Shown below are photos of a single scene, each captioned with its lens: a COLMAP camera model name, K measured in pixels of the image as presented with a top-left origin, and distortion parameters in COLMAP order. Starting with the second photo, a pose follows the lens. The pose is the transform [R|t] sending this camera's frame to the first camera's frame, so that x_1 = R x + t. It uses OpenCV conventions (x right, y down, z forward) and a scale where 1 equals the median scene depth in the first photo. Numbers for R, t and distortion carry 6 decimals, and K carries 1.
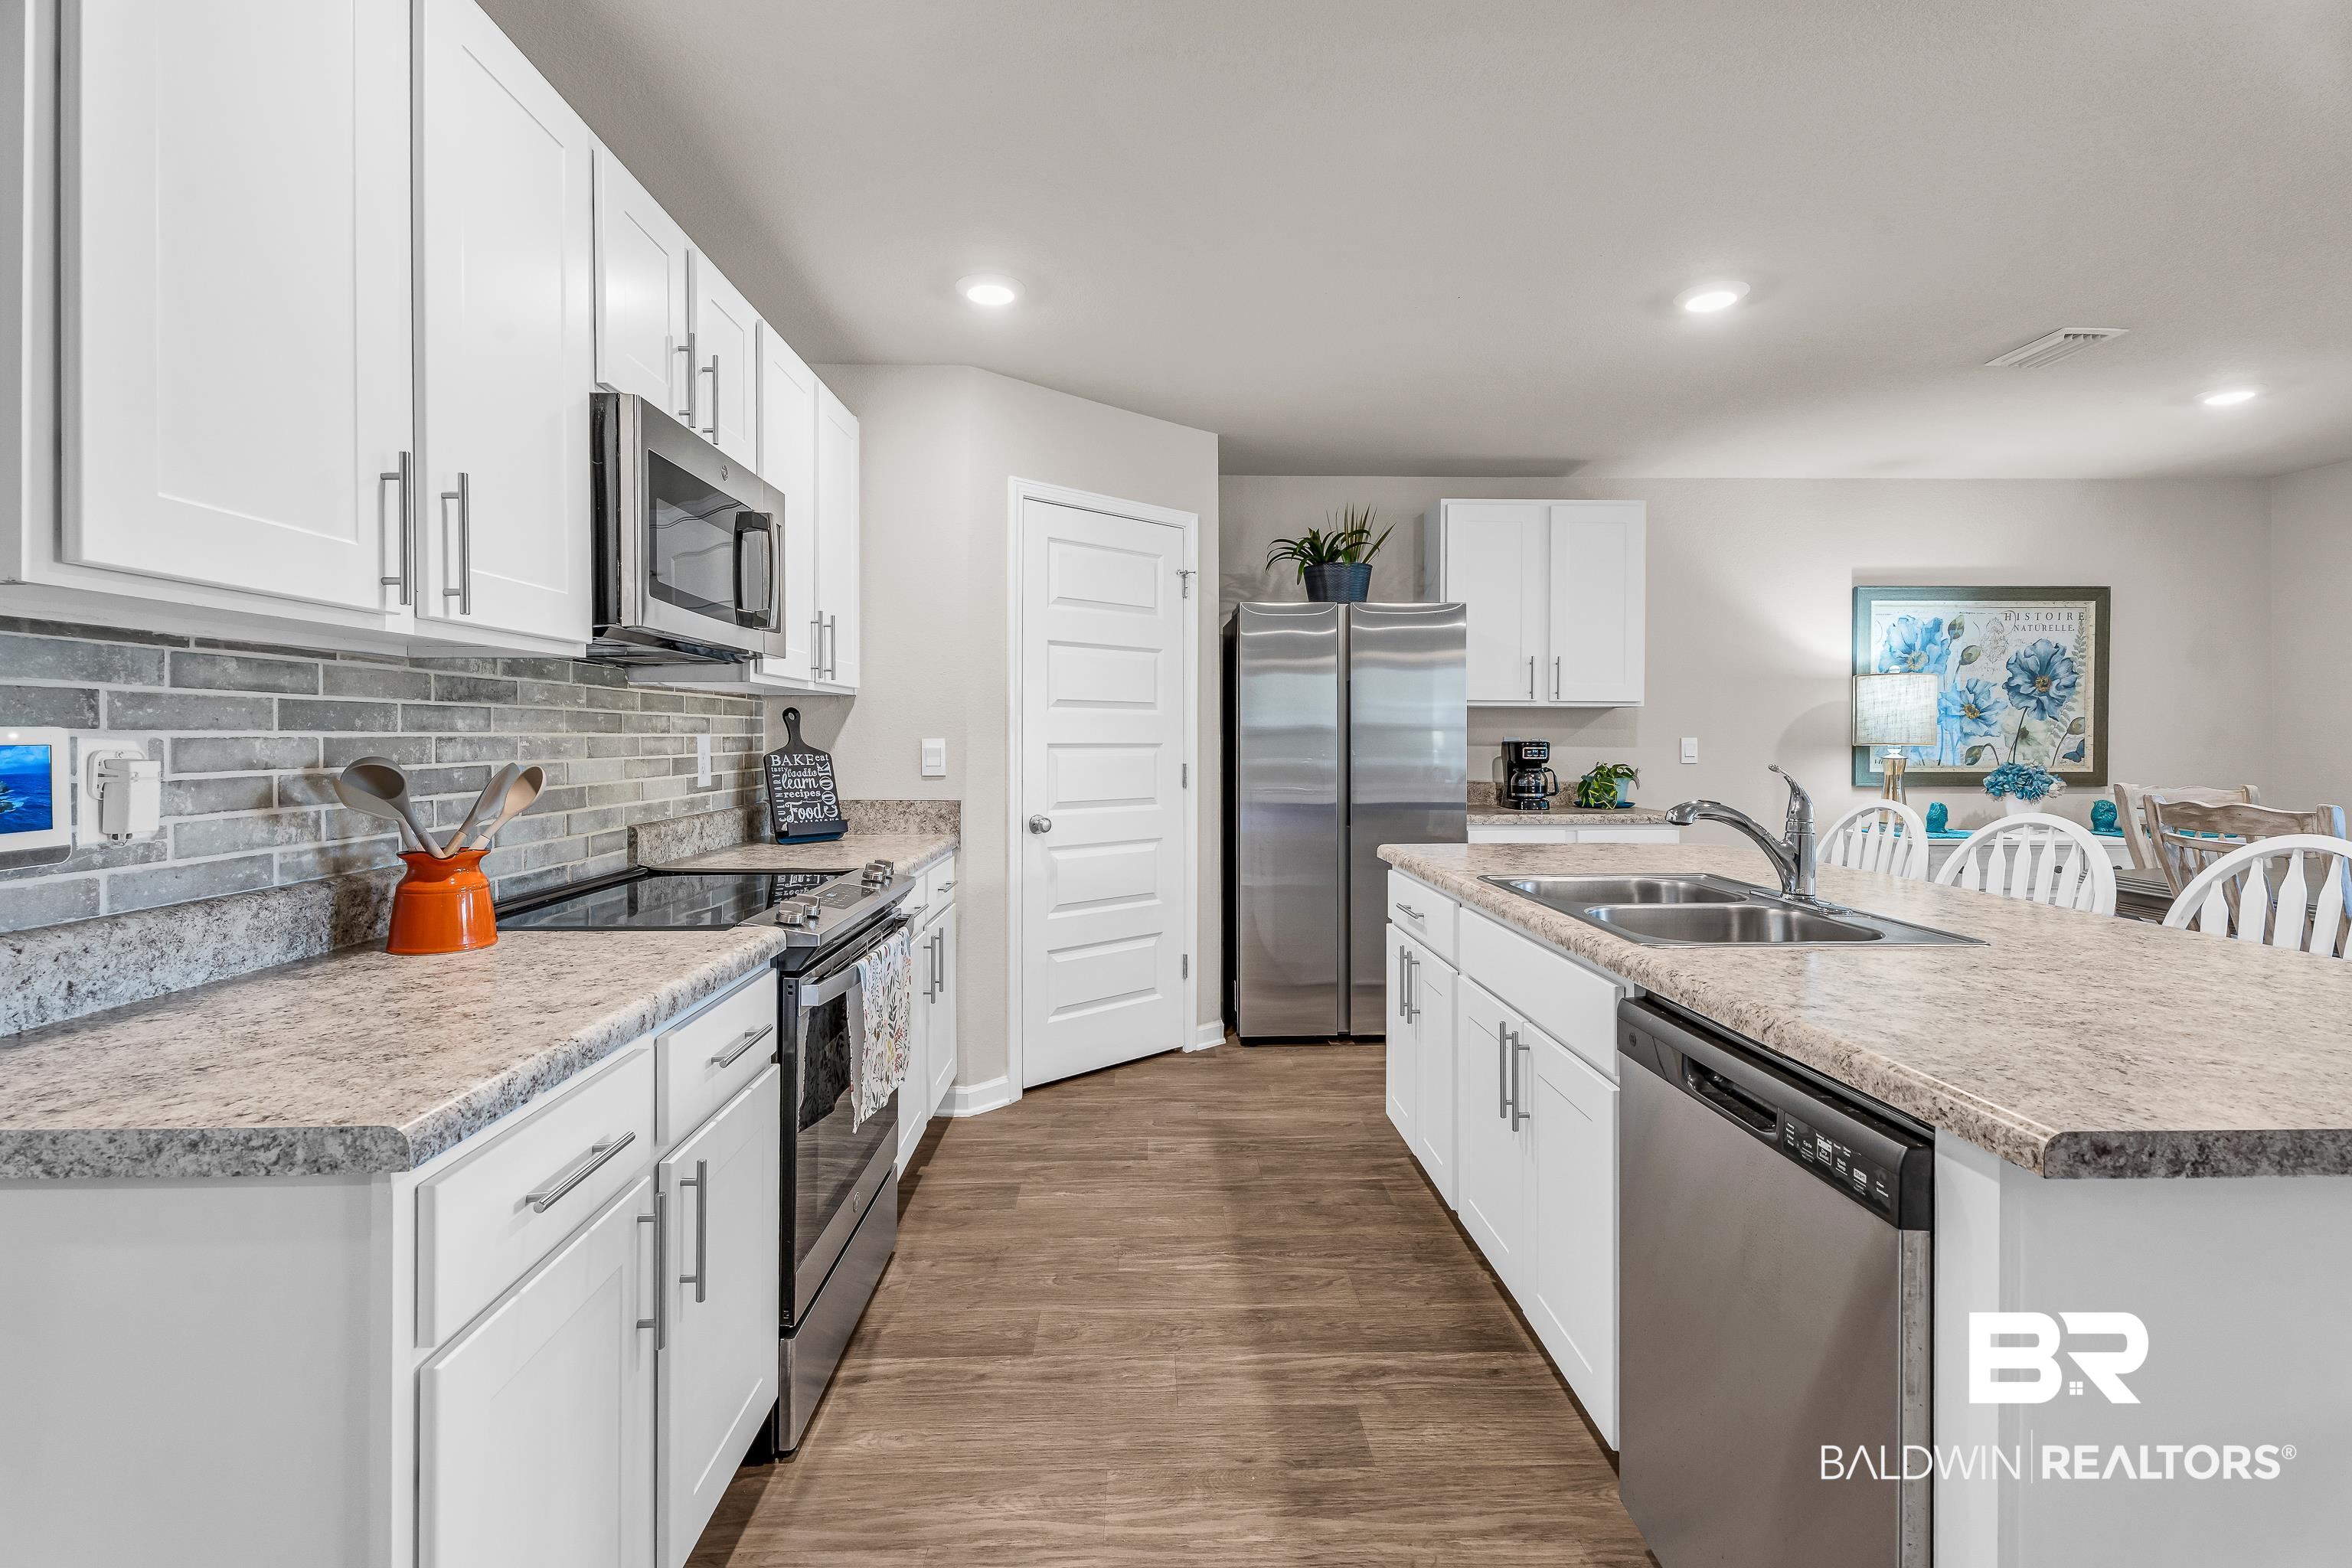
lens RADIAL K [[1069.1, 0, 1169.8], [0, 1069.1, 732.2], [0, 0, 1]] dist [0.004813, -0.000208]
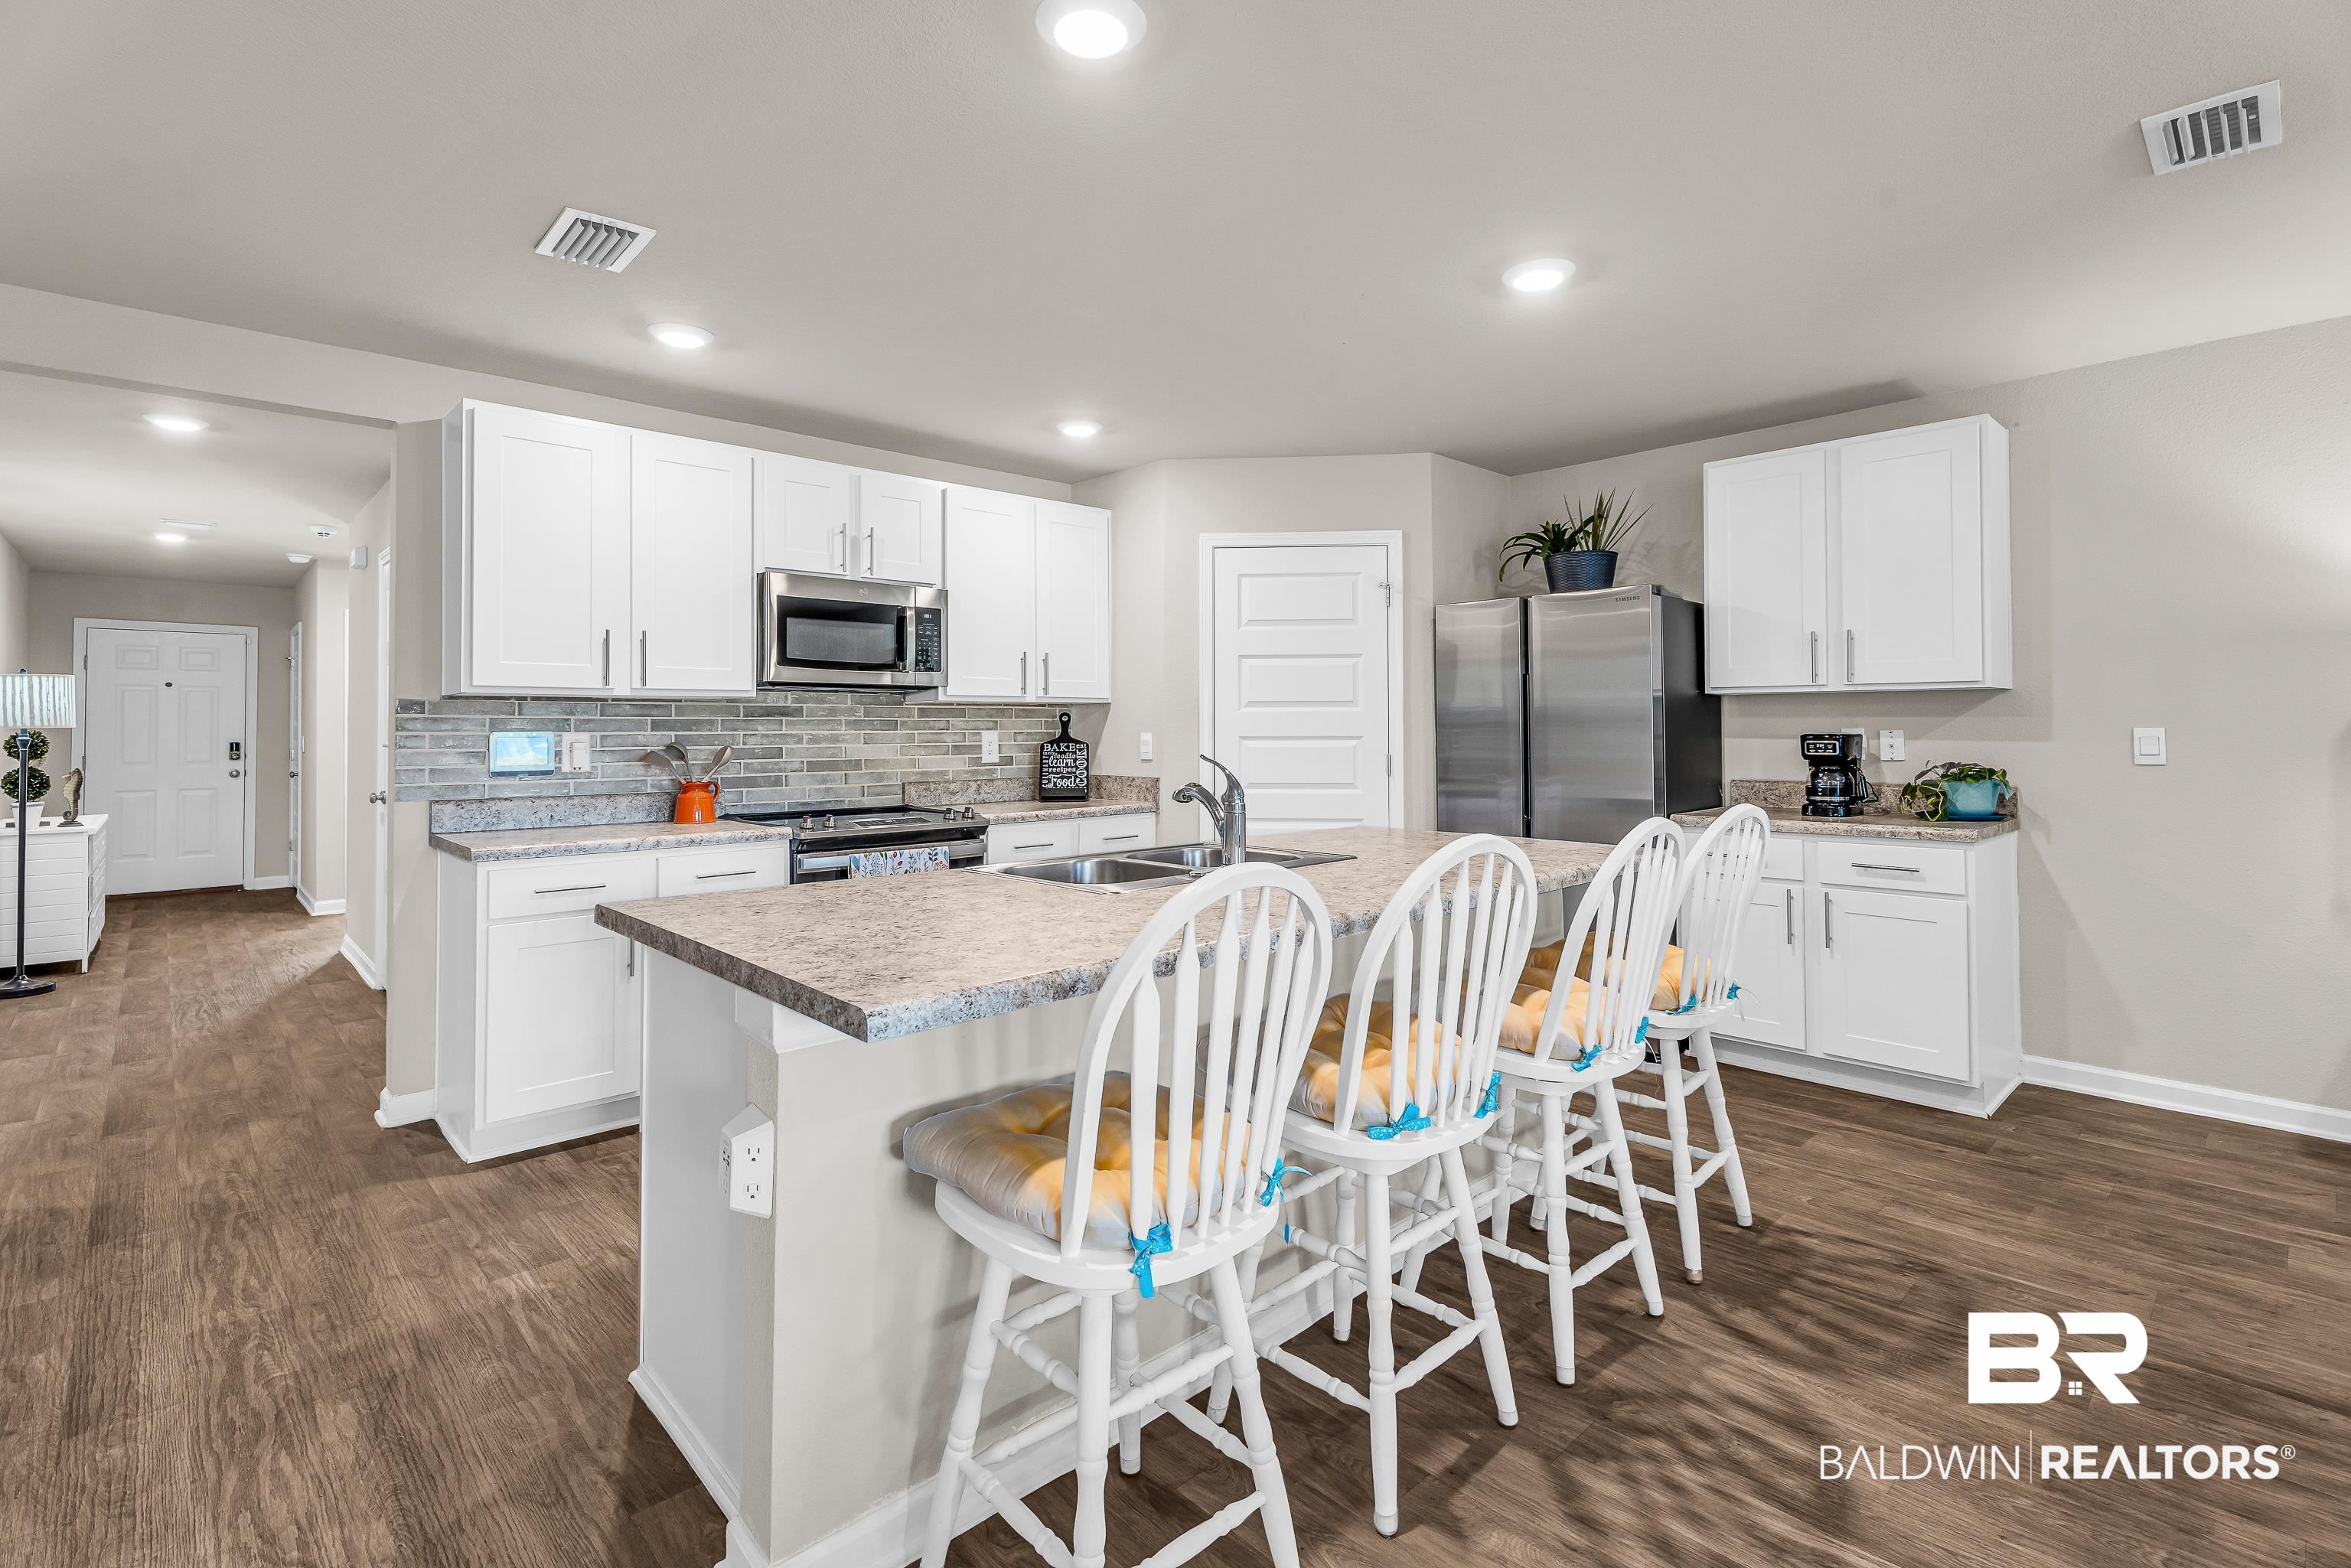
lens RADIAL K [[1068.6, 0, 1174.9], [0, 1068.6, 716.9], [0, 0, 1]] dist [0.004813, -0.000208]
pose [[0.672503, -0.011642, -0.740003, 0.854998], [0.007575, 0.999932, -0.008848, -0.002127], [0.740056, 0.000345, 0.672545, 0.095465]]
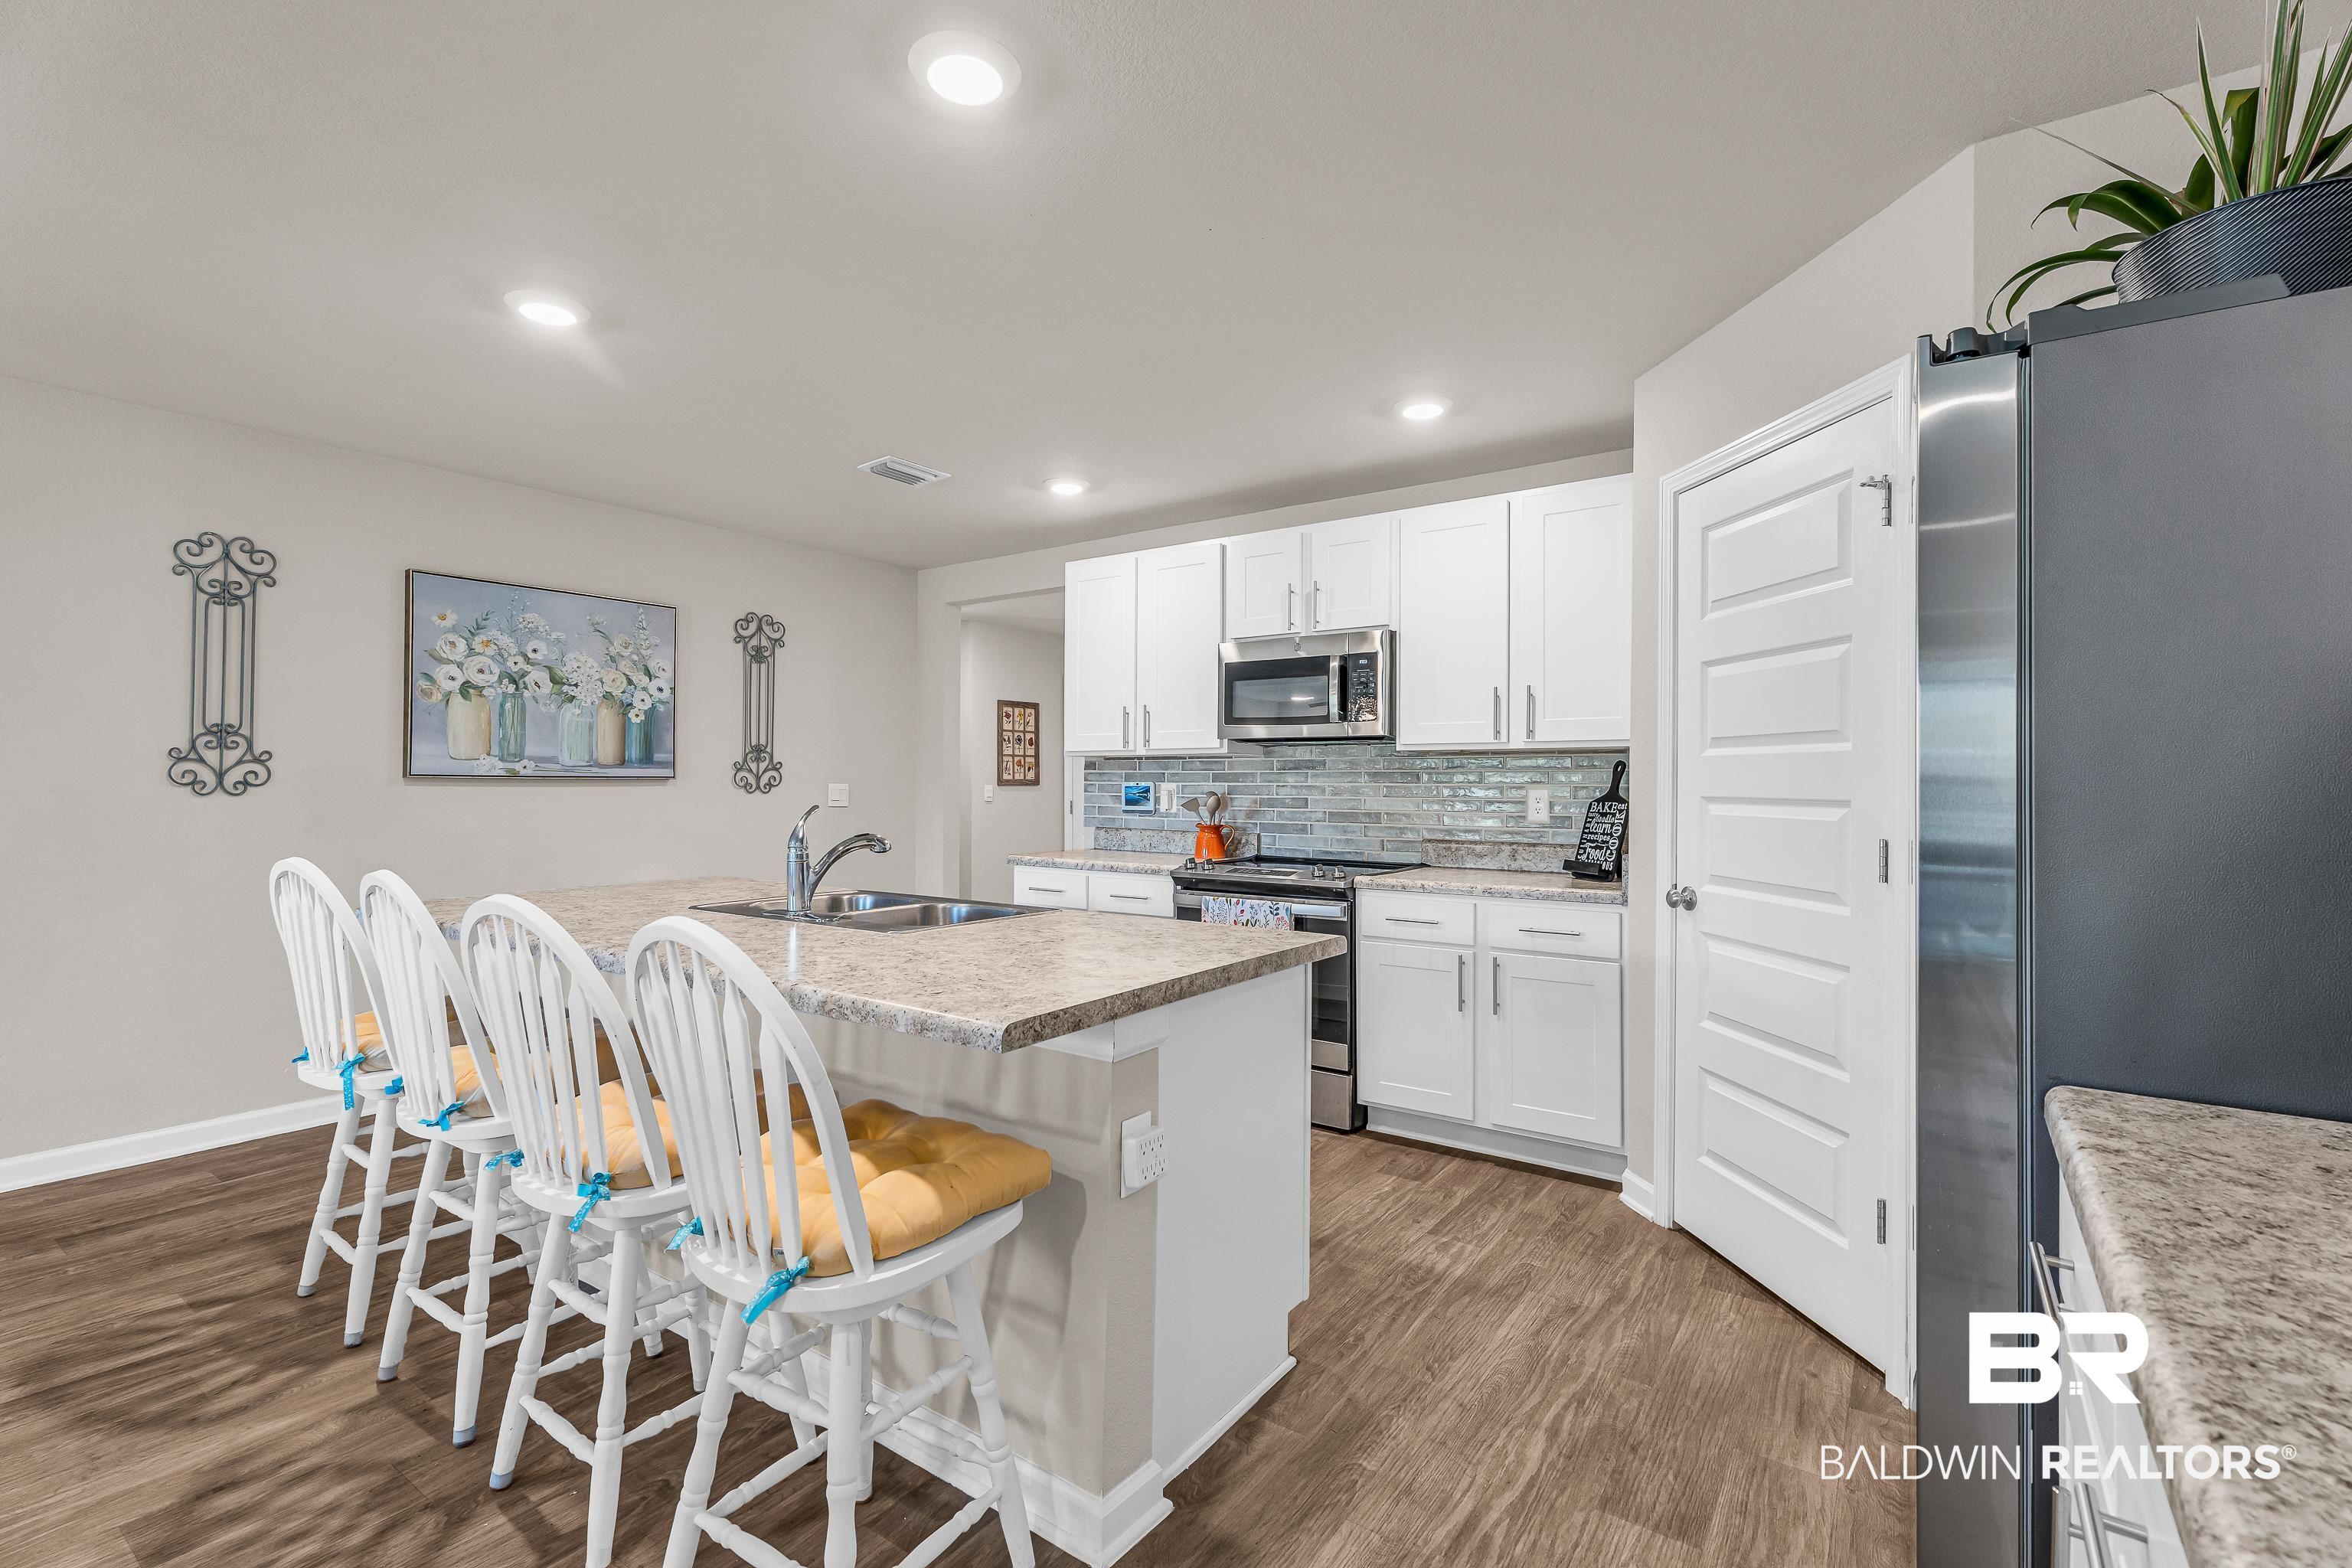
lens RADIAL K [[1069.1, 0, 1183.3], [0, 1069.1, 768.8], [0, 0, 1]] dist [0.004813, -0.000208]
pose [[-0.597911, -0.011902, -0.801474, 0.793903], [0.000494, 0.999884, -0.015217, 0.002622], [0.801562, -0.009494, -0.597836, 1.275641]]
